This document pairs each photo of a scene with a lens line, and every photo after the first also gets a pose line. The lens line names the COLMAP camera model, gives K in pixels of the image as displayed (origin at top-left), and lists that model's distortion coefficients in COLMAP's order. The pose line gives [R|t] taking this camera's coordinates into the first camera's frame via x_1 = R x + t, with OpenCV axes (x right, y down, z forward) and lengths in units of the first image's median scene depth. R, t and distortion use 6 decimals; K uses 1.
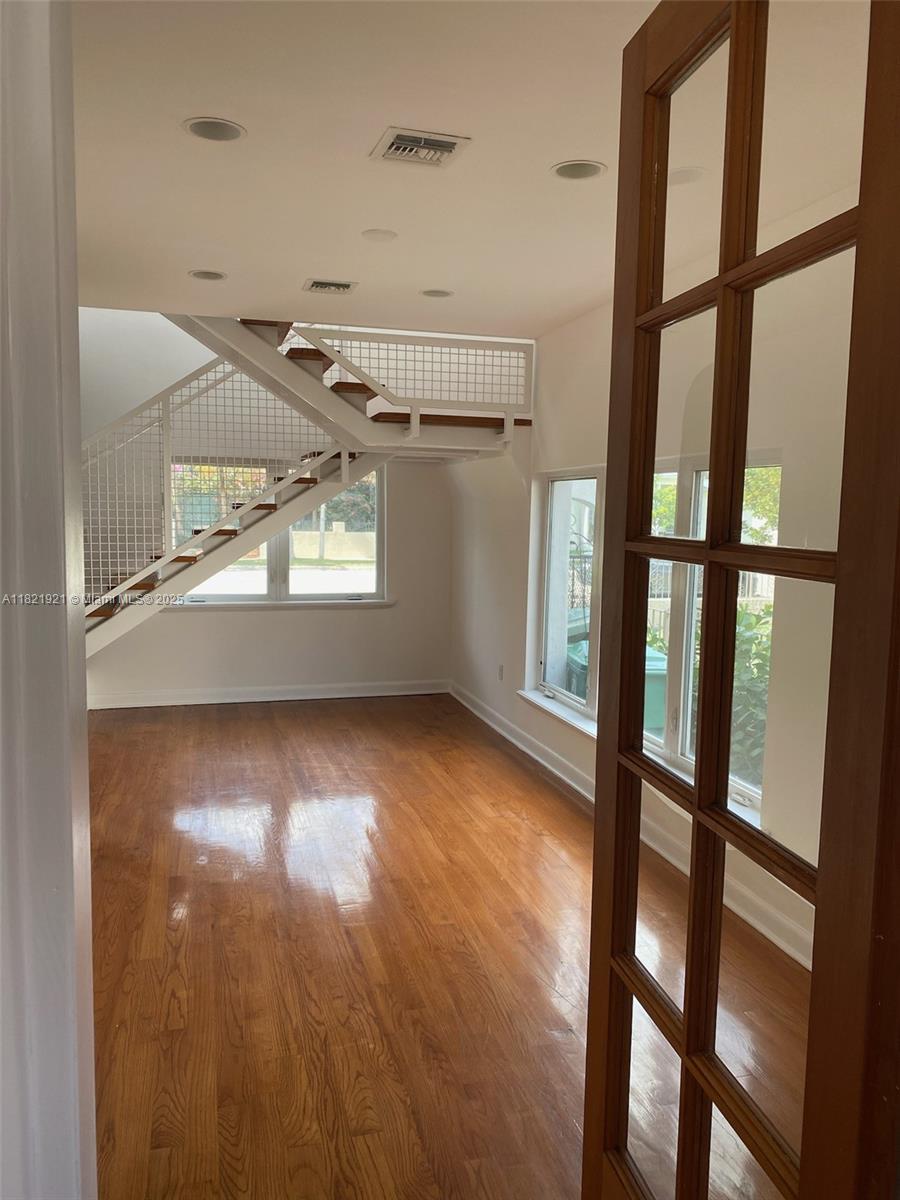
lens RADIAL K [[911.7, 0, 450.0], [0, 911.7, 600.0], [0, 0, 1]] dist [0.047075, -0.103094]
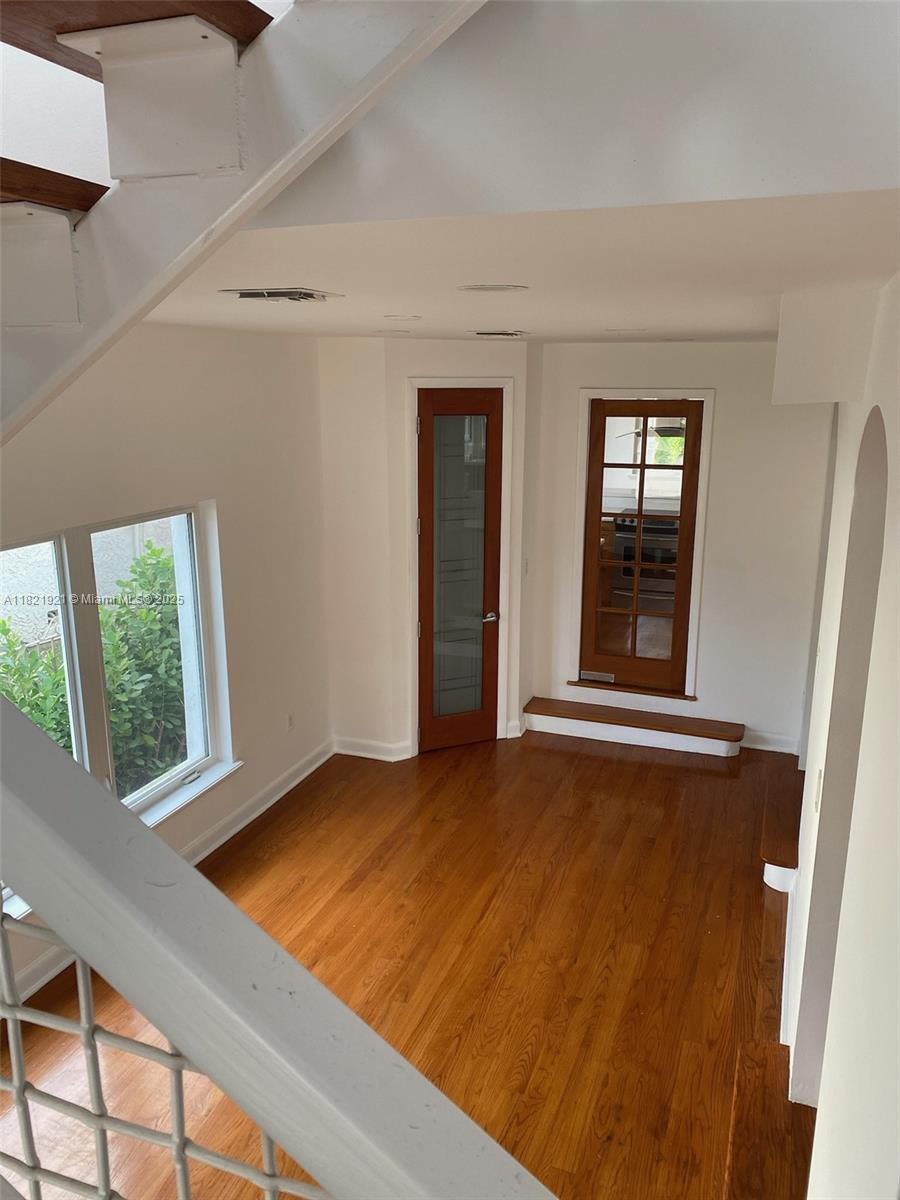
lens RADIAL K [[911.7, 0, 450.0], [0, 911.7, 600.0], [0, 0, 1]] dist [0.047075, -0.103094]
pose [[-0.800560, -0.179378, 0.571776, -0.778811], [0.055507, 0.927849, 0.368802, -0.548699], [-0.596677, 0.326986, -0.732842, 1.962238]]
